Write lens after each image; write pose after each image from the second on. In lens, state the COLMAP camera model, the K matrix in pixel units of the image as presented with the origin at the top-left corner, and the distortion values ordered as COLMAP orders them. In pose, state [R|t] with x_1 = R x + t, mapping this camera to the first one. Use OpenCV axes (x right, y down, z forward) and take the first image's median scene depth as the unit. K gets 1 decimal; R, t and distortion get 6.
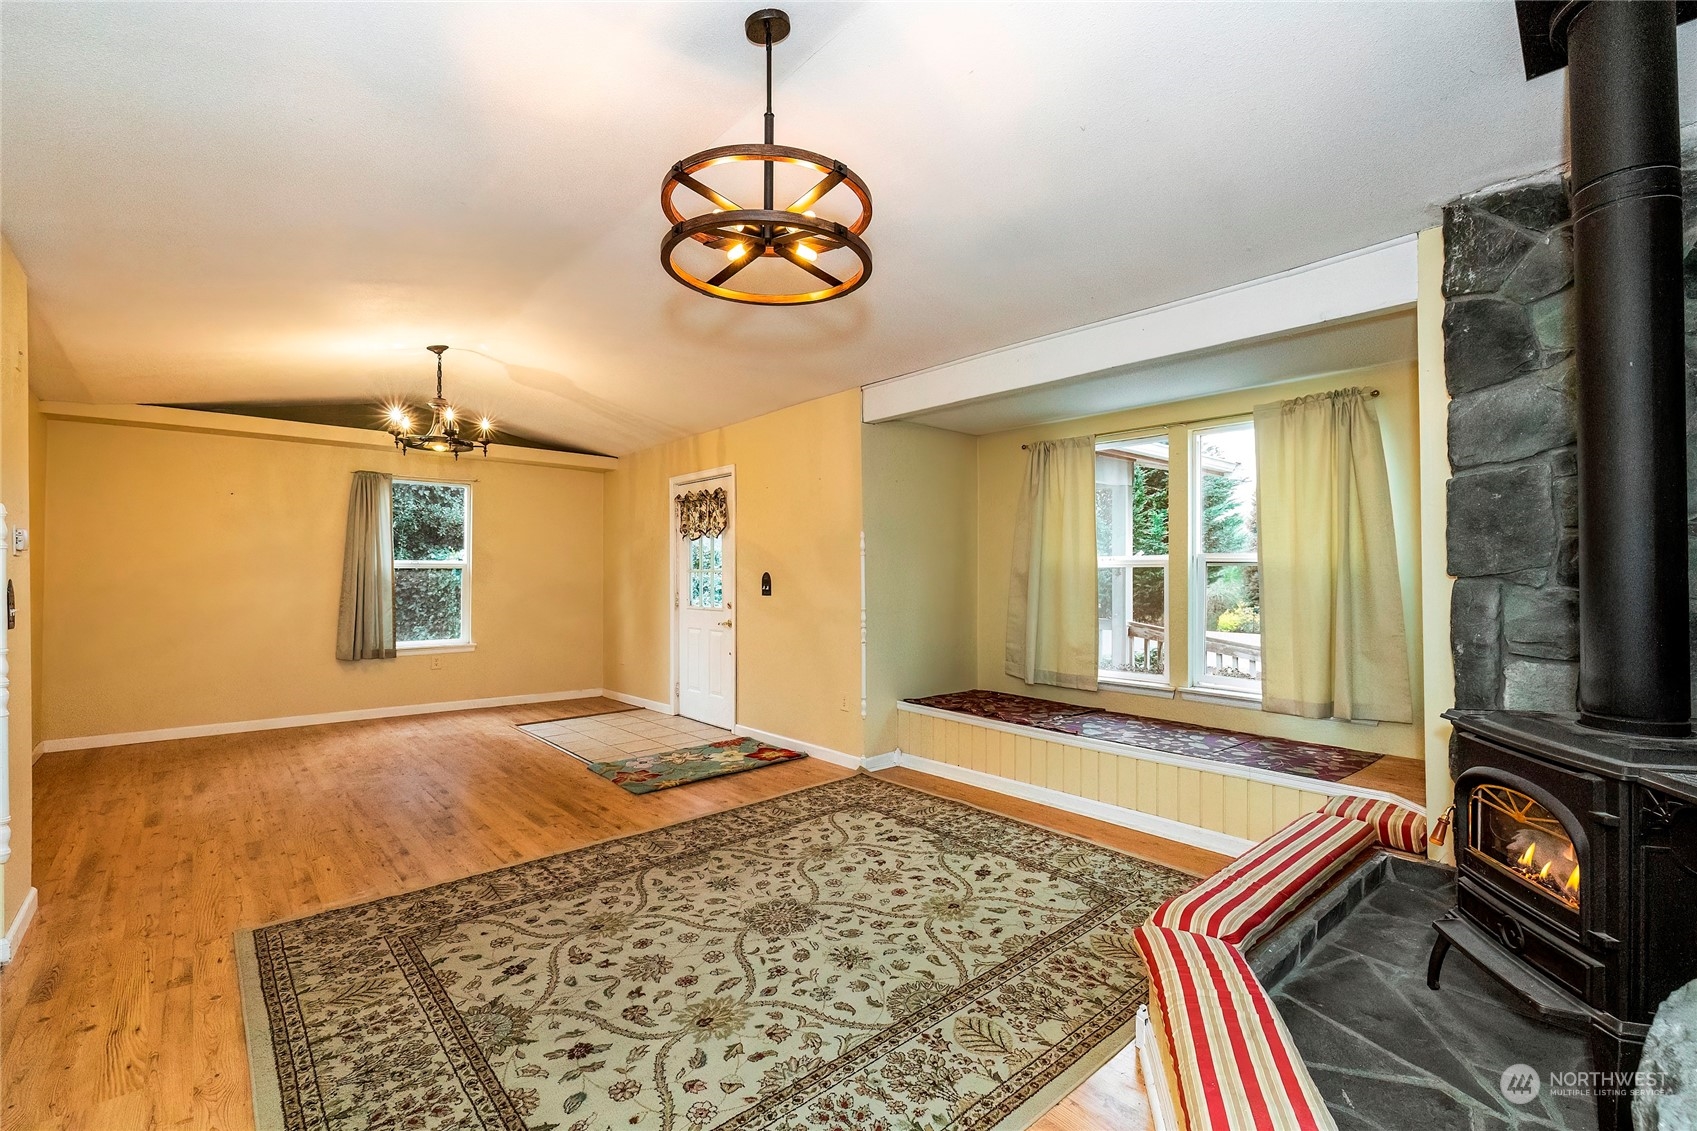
lens RADIAL K [[746.4, 0, 842.4], [0, 746.4, 565.4], [0, 0, 1]] dist [0.000054, -0.000195]
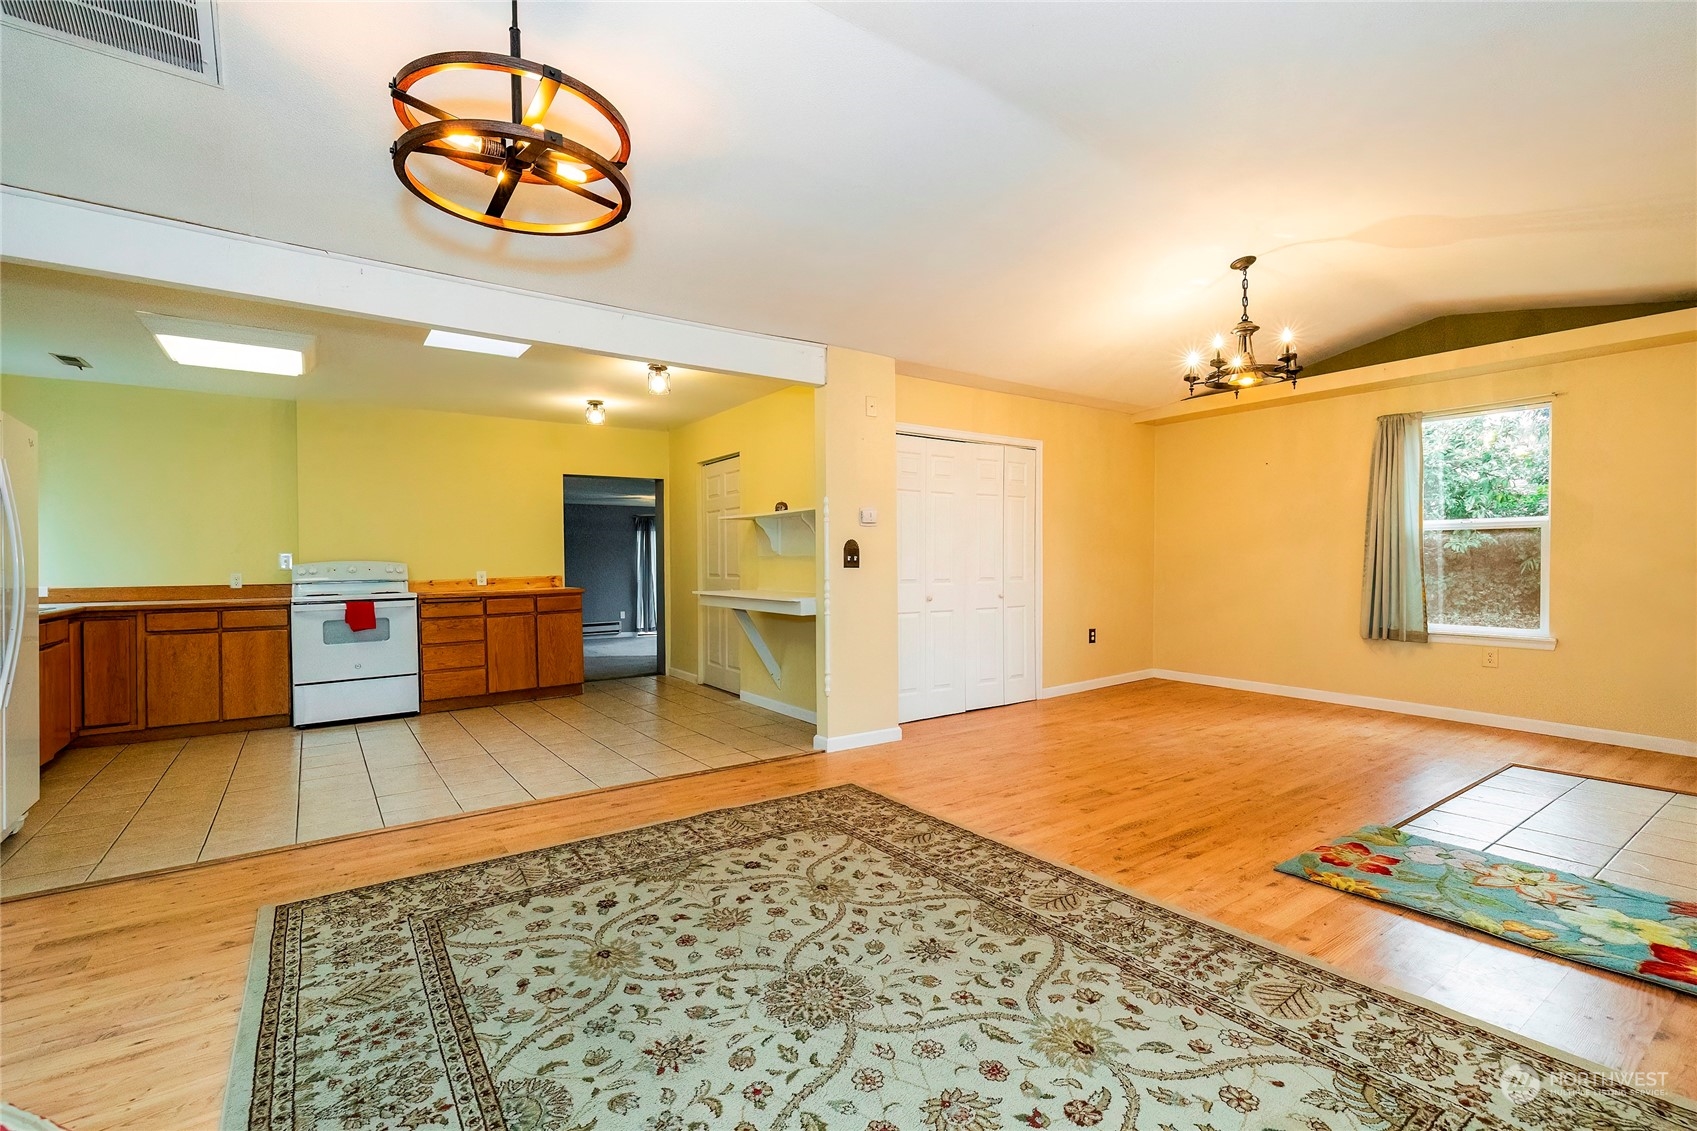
lens RADIAL K [[754.7, 0, 849.0], [0, 754.7, 571.5], [0, 0, 1]] dist [0.000389, -0.000176]
pose [[-0.100925, 0.014647, -0.994786, 0.597913], [0.015747, 0.999790, 0.013123, 0.064580], [0.994769, -0.014340, -0.101134, 1.087839]]
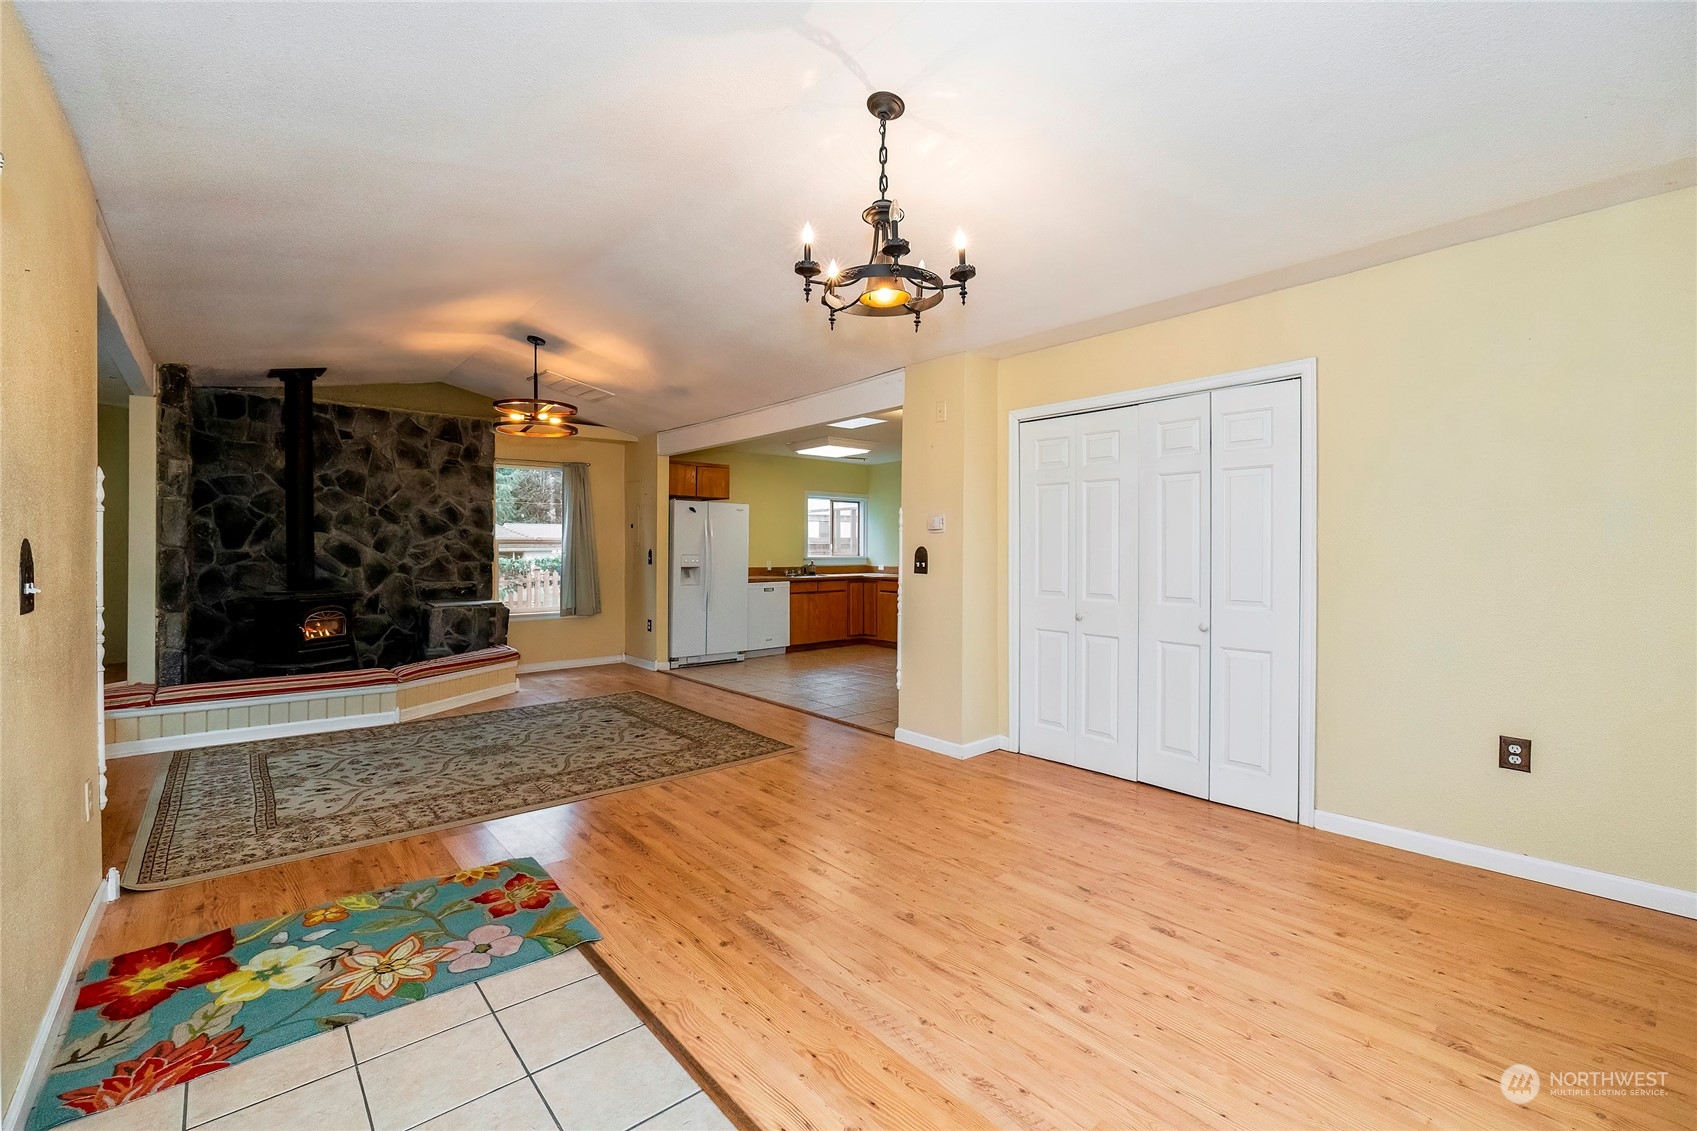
lens RADIAL K [[724.9, 0, 843.1], [0, 724.9, 554.3], [0, 0, 1]] dist [0.001063, 0.000010]
pose [[-0.999881, 0.003717, 0.014996, -0.882635], [0.003745, 0.999991, 0.001838, 0.032445], [-0.014989, 0.001894, -0.999886, 2.560182]]
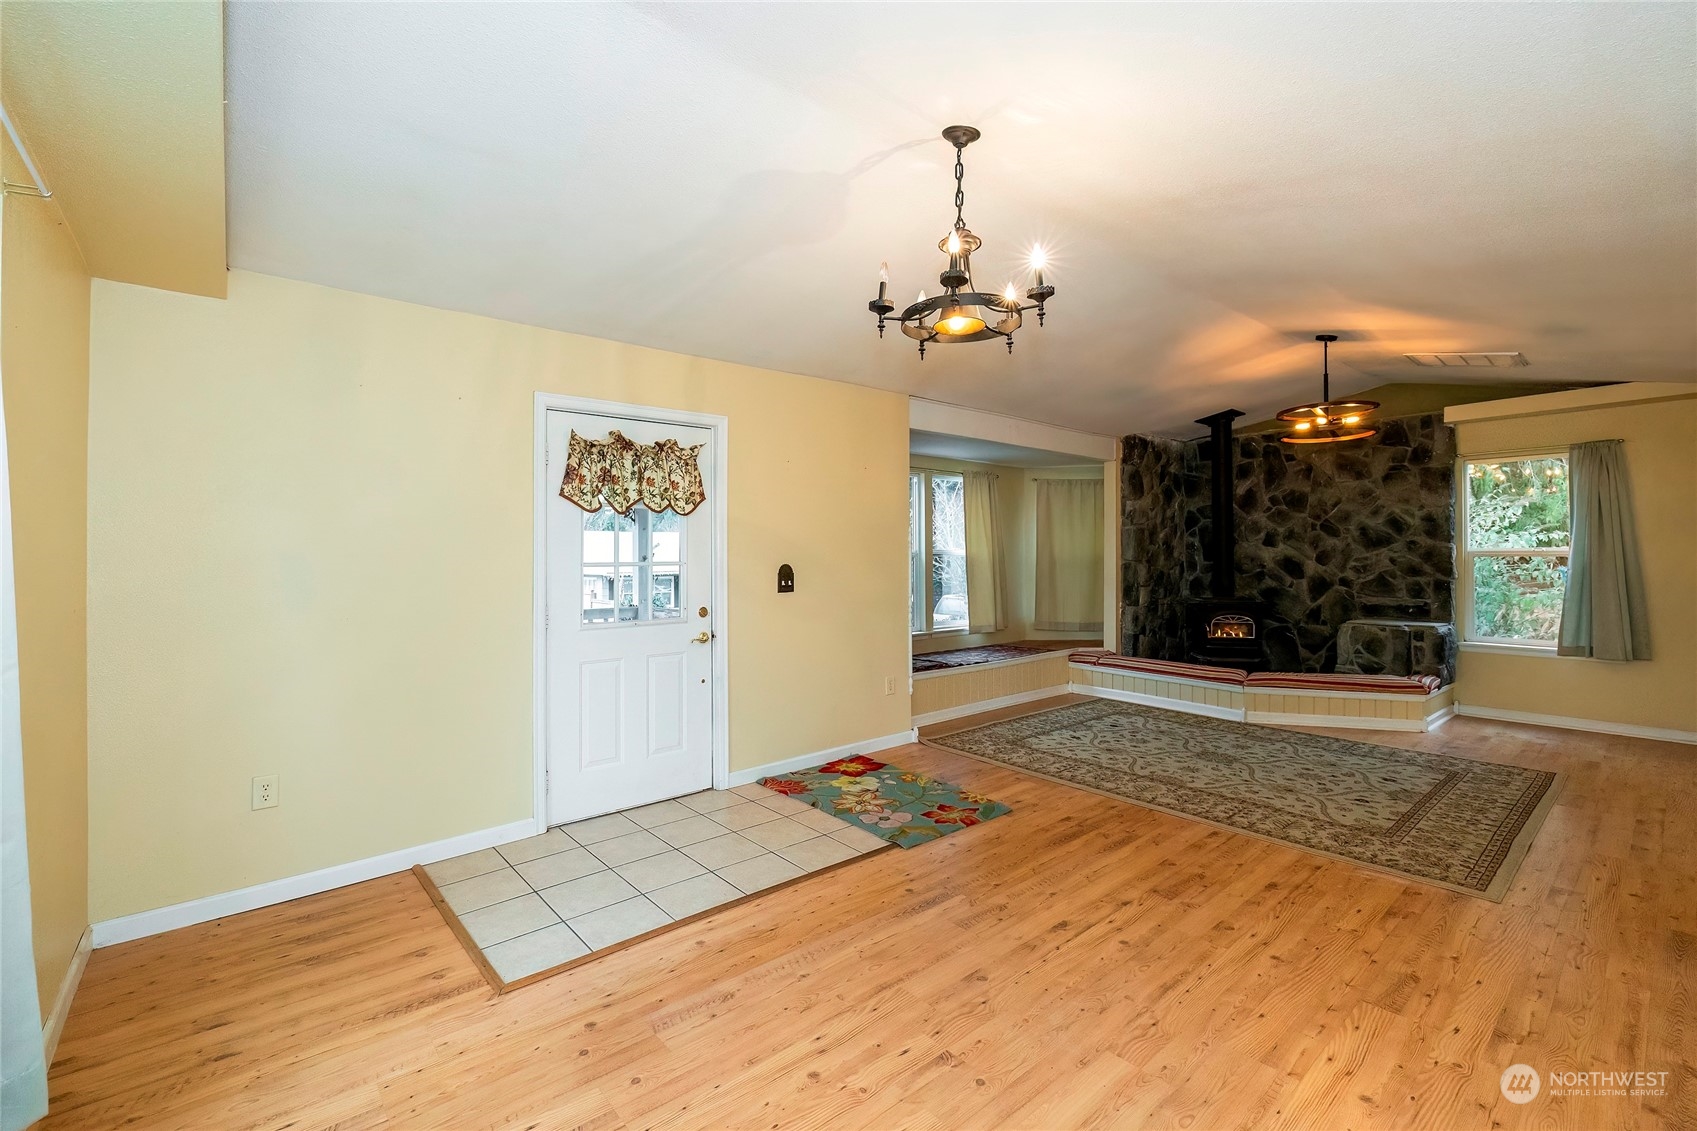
lens RADIAL K [[724.3, 0, 846.9], [0, 724.3, 541.7], [0, 0, 1]] dist [-0.000847, -0.000149]
pose [[0.005491, 0.021637, 0.999751, -1.767178], [-0.003242, 0.999761, -0.021619, 0.003755], [-0.999980, -0.003123, 0.005560, 1.828488]]
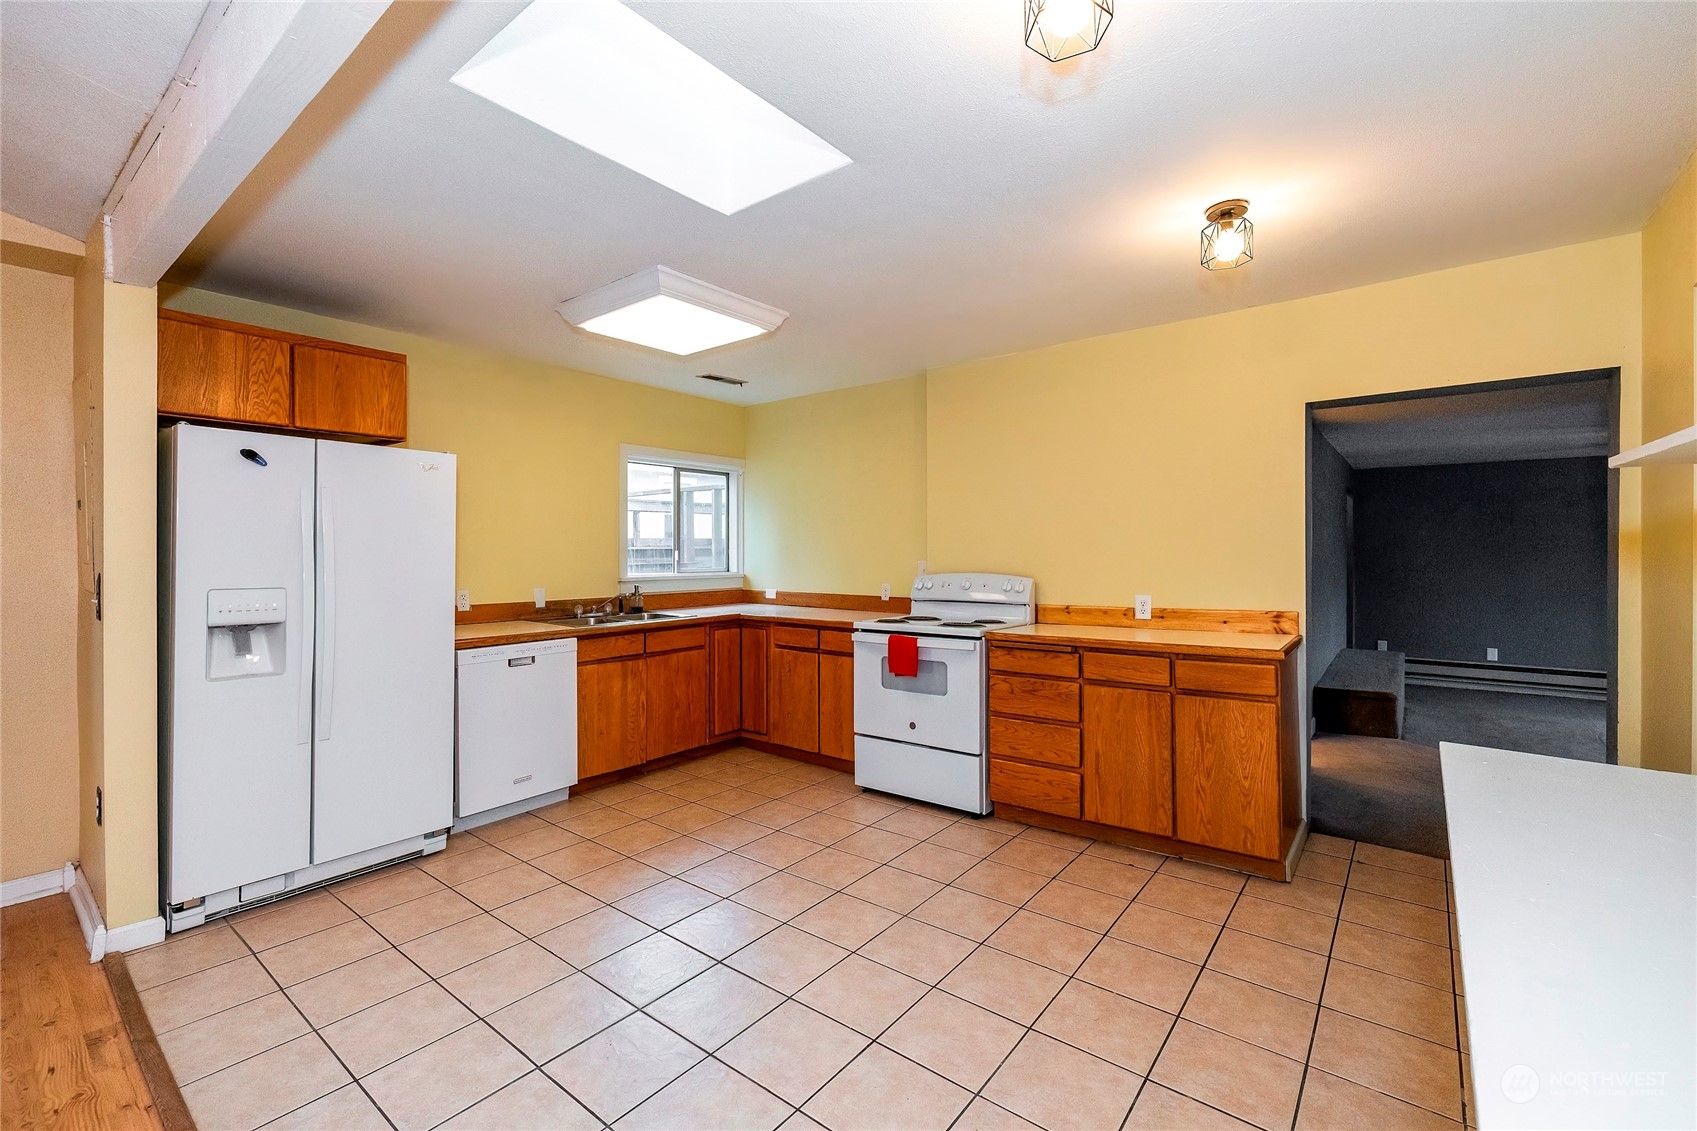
lens RADIAL K [[724.9, 0, 843.1], [0, 724.9, 554.3], [0, 0, 1]] dist [0.001063, 0.000010]
pose [[-0.983368, 0.006011, -0.181526, -0.854507], [0.005740, 0.999981, 0.002016, -0.003667], [0.181535, 0.000941, -0.983384, 0.908923]]
